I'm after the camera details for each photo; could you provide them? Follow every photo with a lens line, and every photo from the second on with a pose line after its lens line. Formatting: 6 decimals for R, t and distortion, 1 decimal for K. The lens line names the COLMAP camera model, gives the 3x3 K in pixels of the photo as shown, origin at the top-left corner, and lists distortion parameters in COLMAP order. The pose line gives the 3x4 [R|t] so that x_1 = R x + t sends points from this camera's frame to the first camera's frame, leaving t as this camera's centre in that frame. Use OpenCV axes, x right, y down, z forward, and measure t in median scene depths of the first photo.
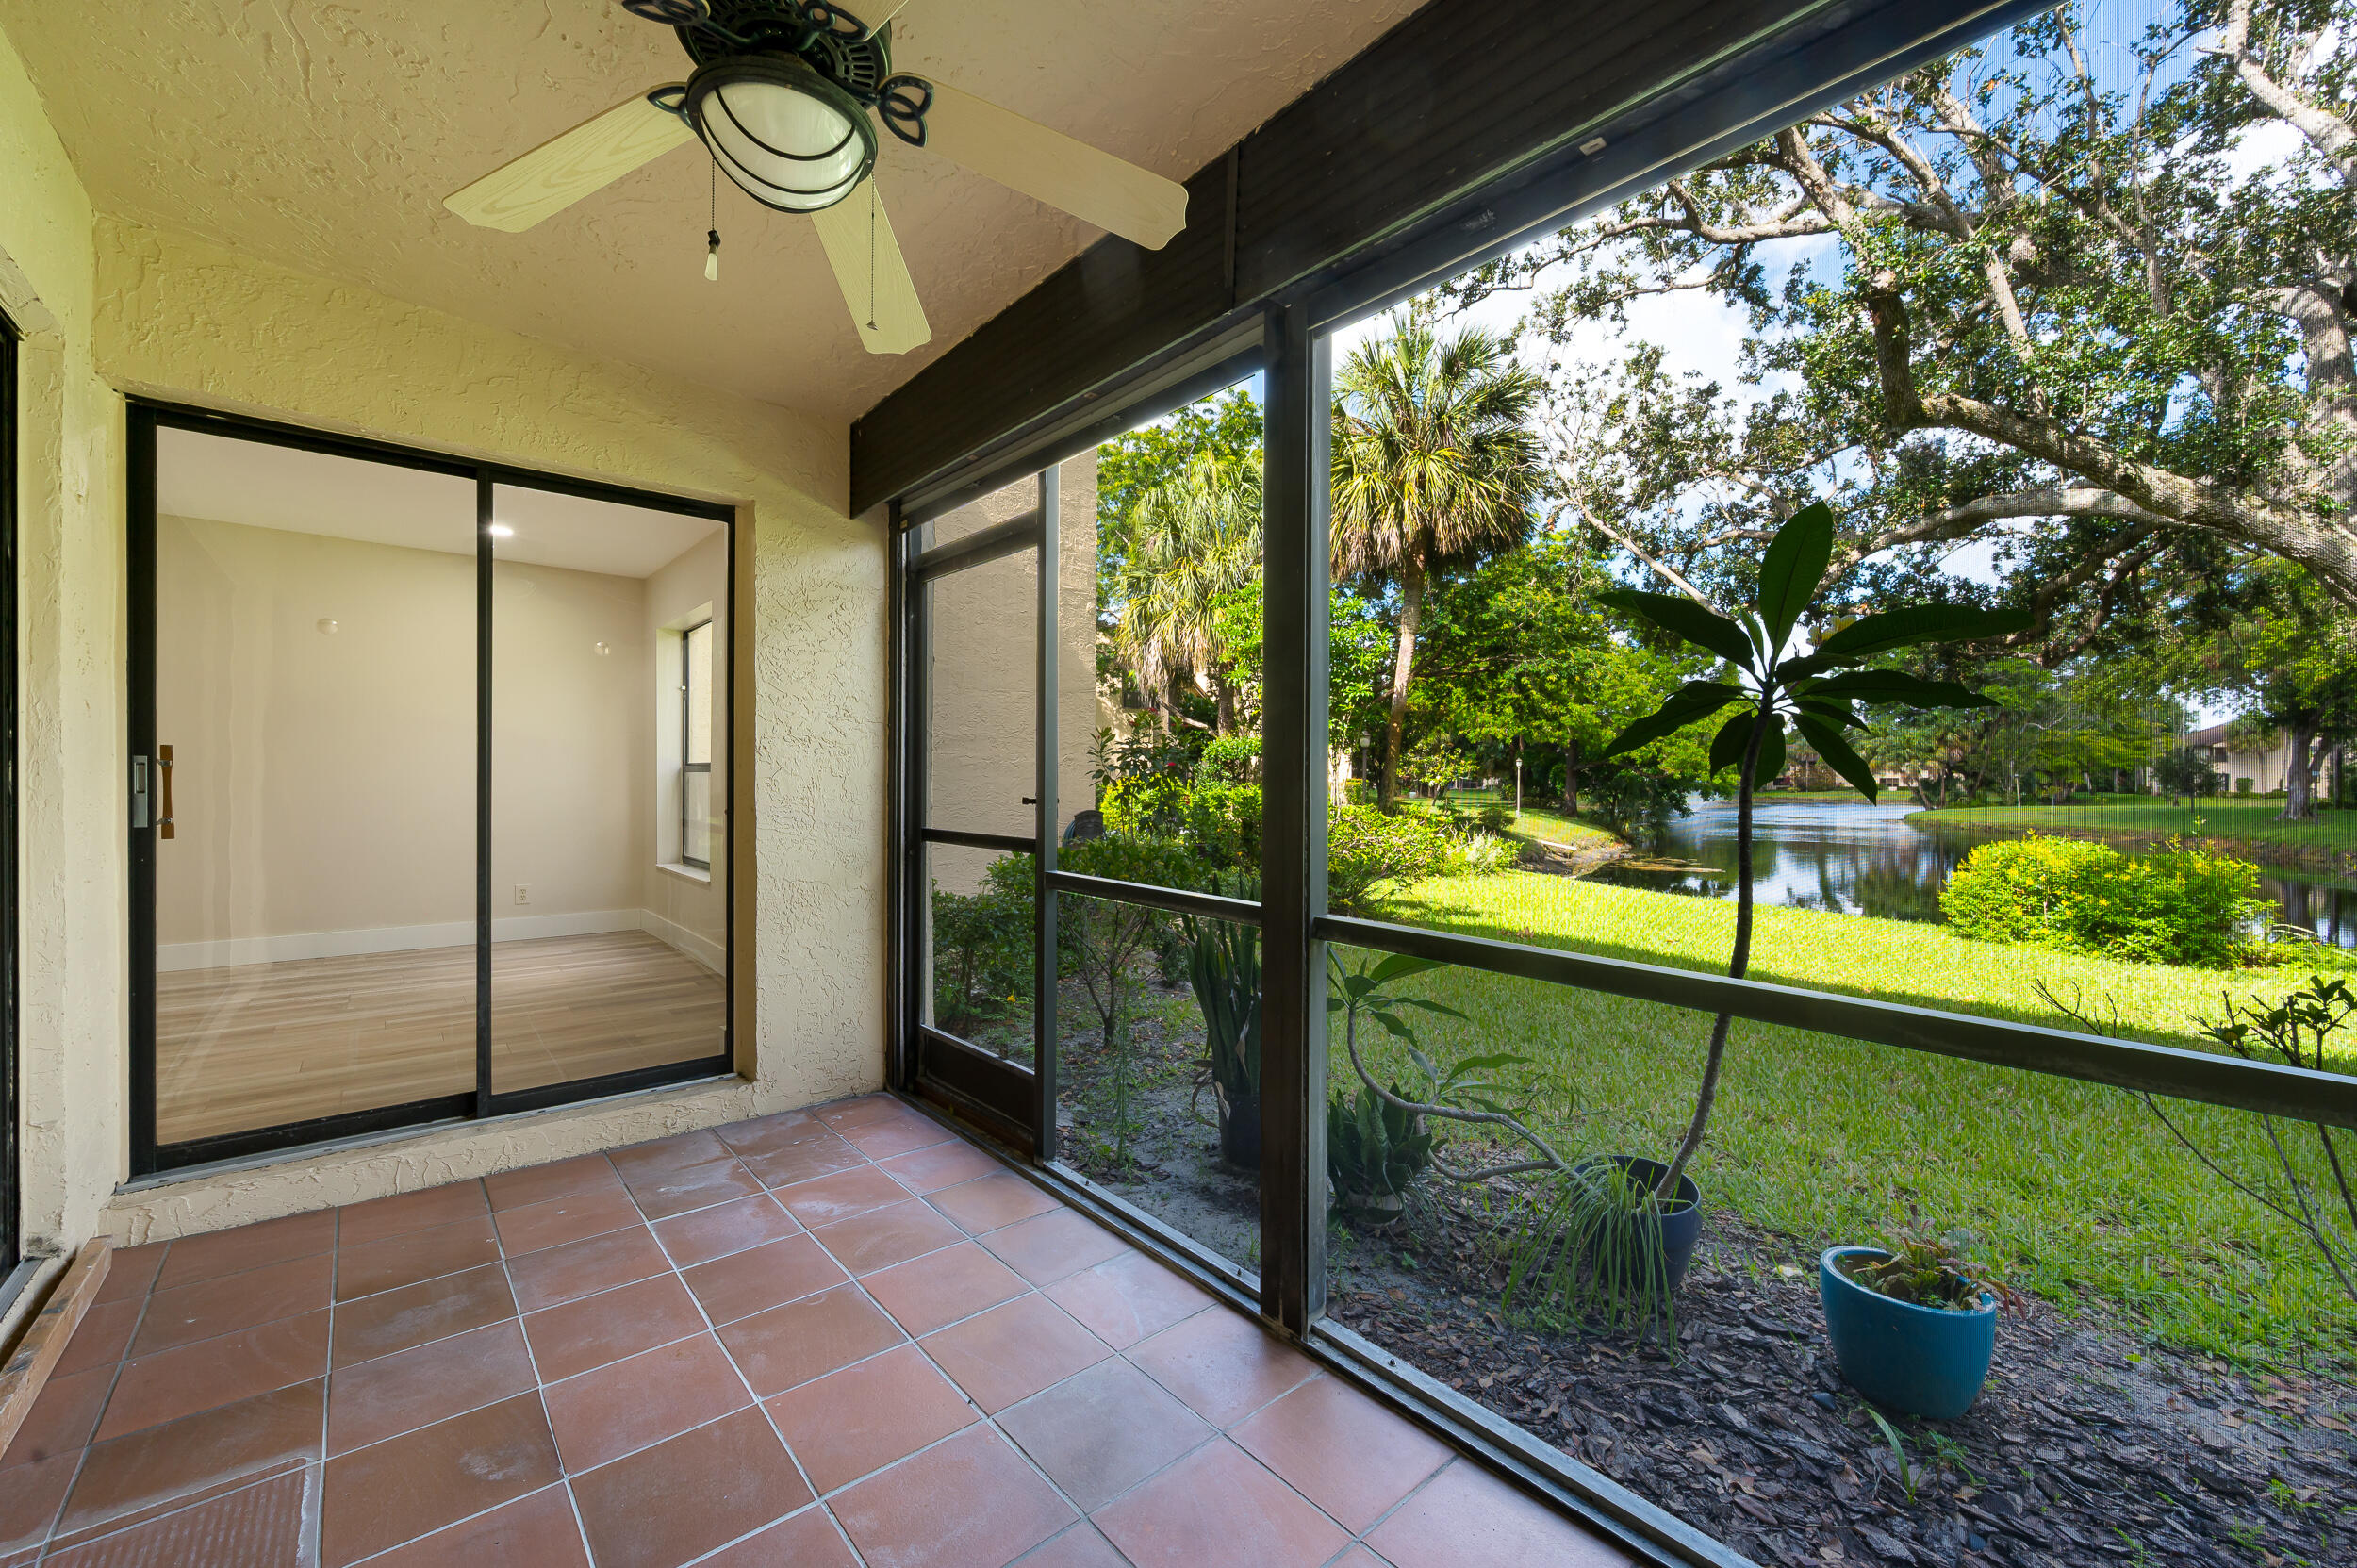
lens RADIAL K [[938.0, 0, 1179.4], [0, 938.0, 783.1], [0, 0, 1]] dist [-0.006481, 0.000220]
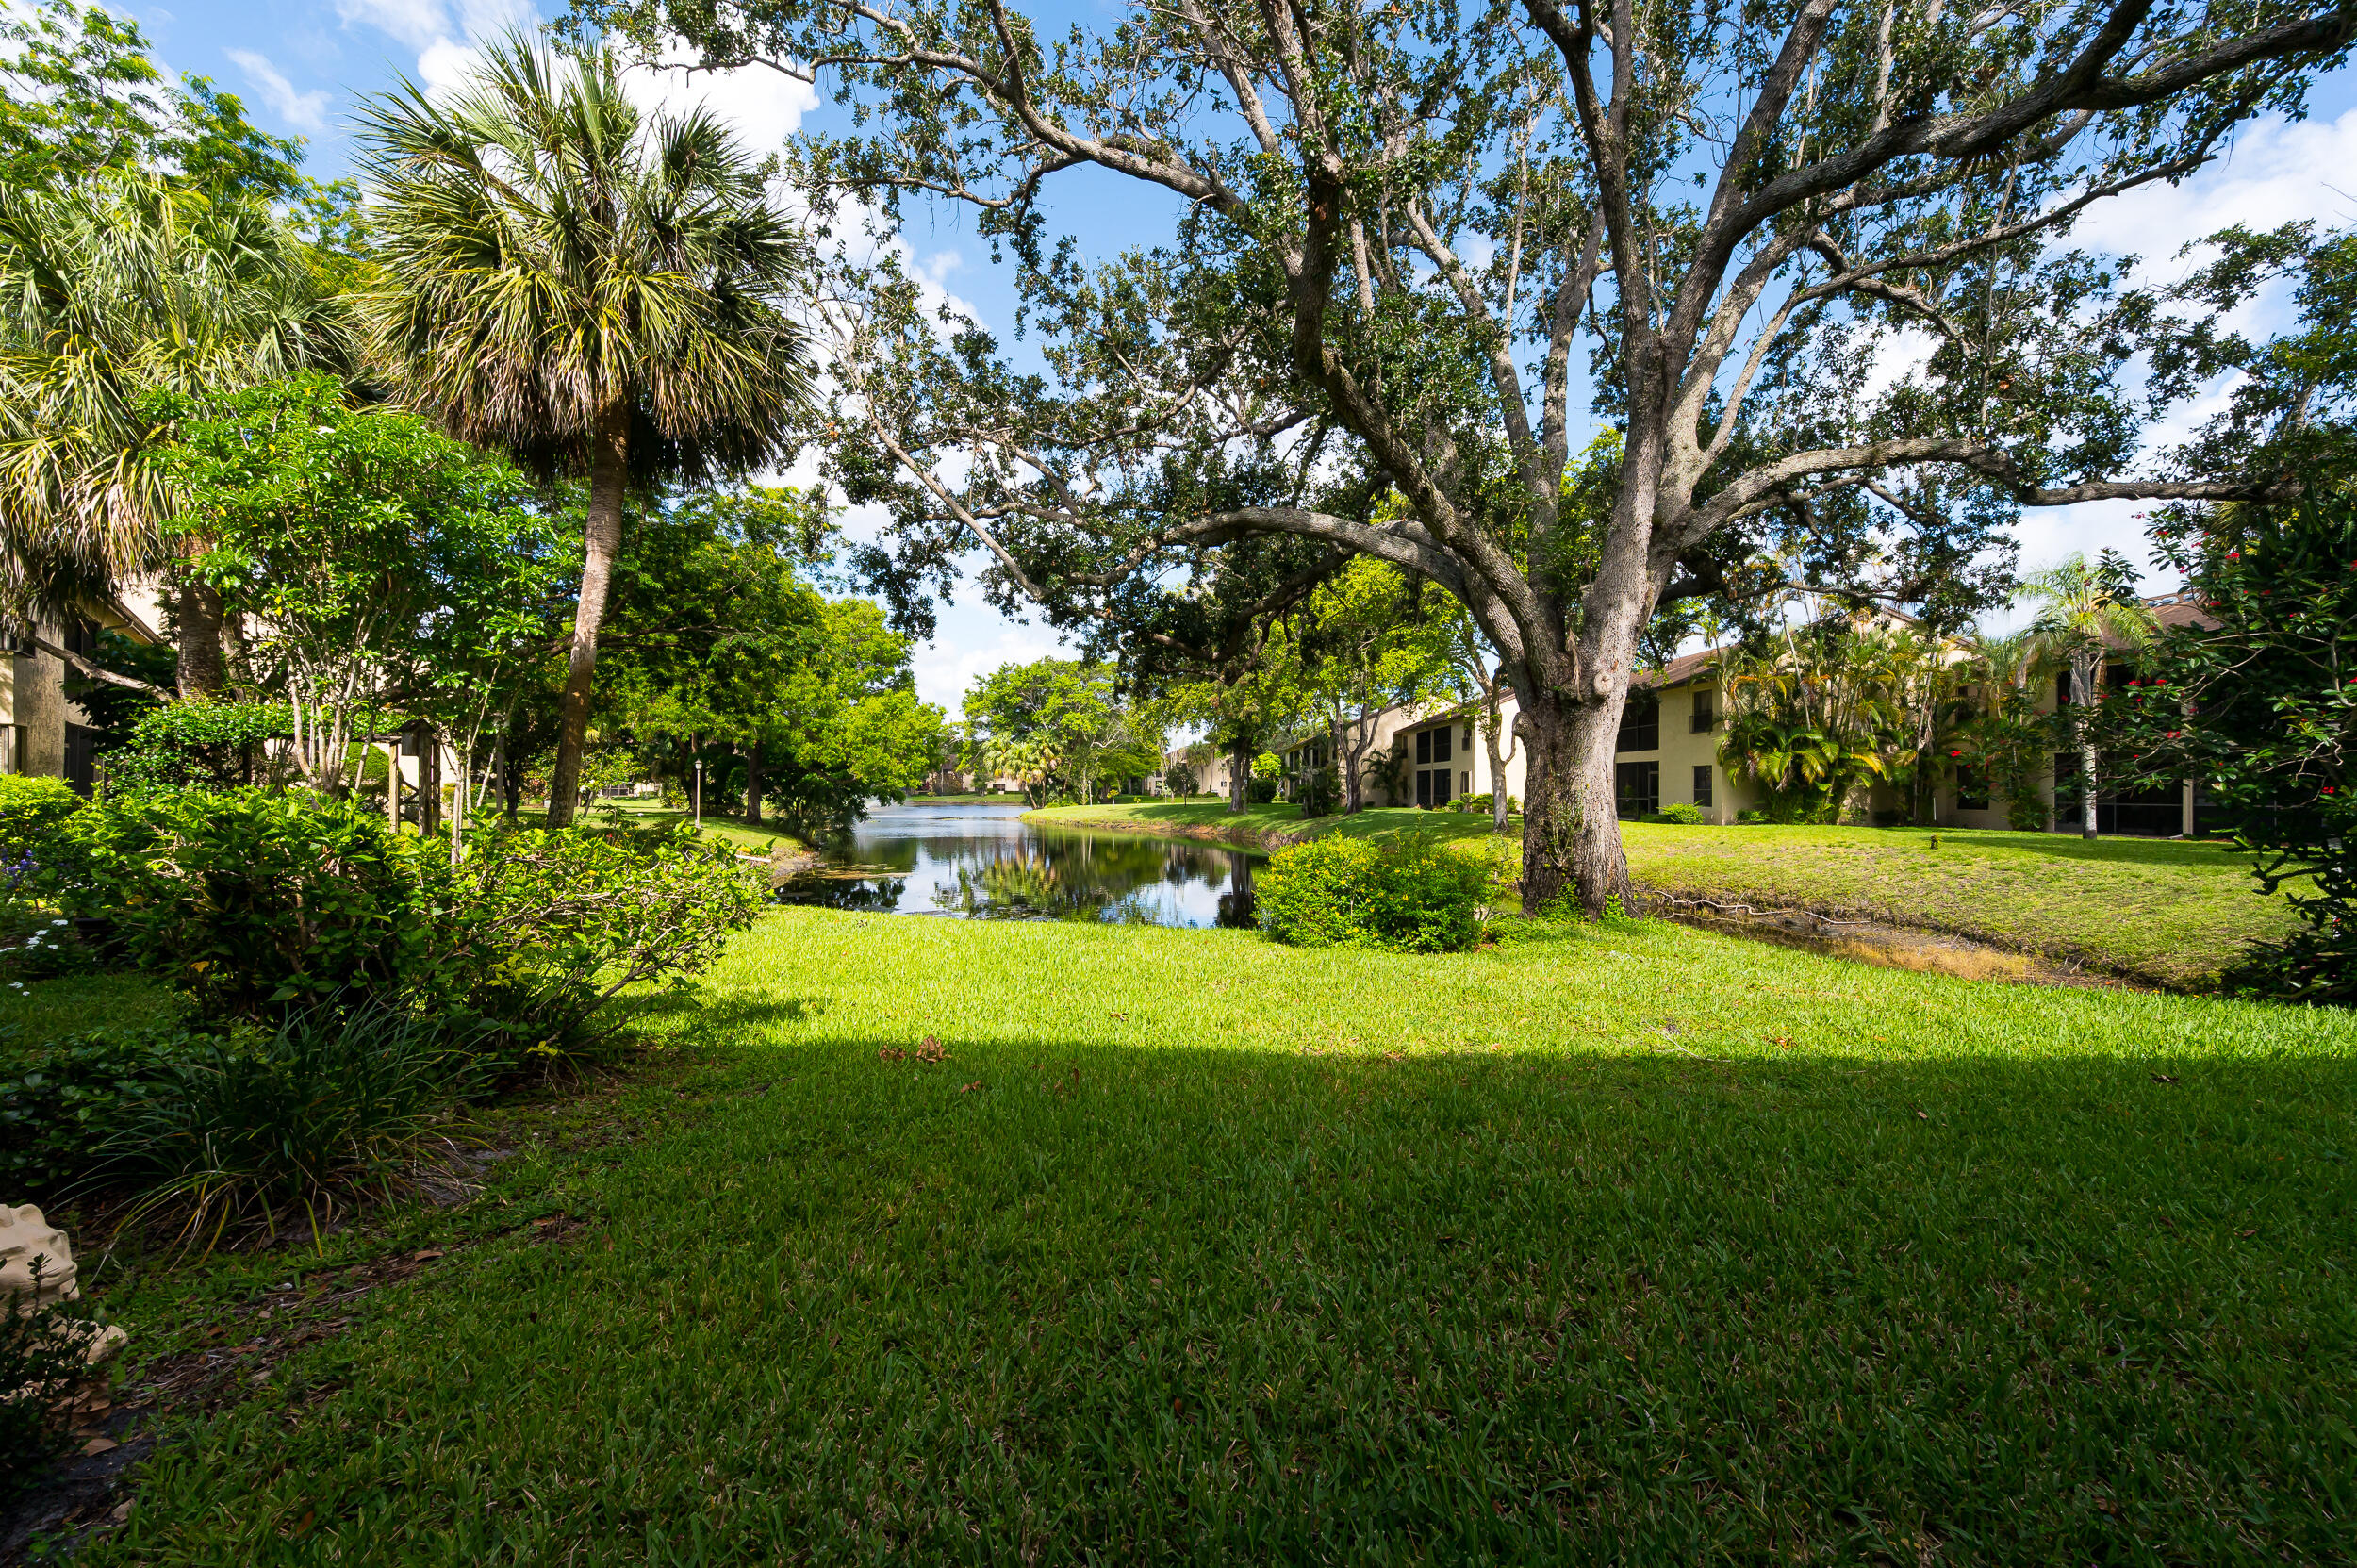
lens RADIAL K [[938.0, 0, 1186.7], [0, 938.0, 786.9], [0, 0, 1]] dist [-0.006481, 0.000220]
pose [[0.657858, -0.001685, 0.753140, 0.026284], [0.003406, 0.999994, -0.000738, 0.002429], [-0.753134, 0.003050, 0.657860, 0.276774]]
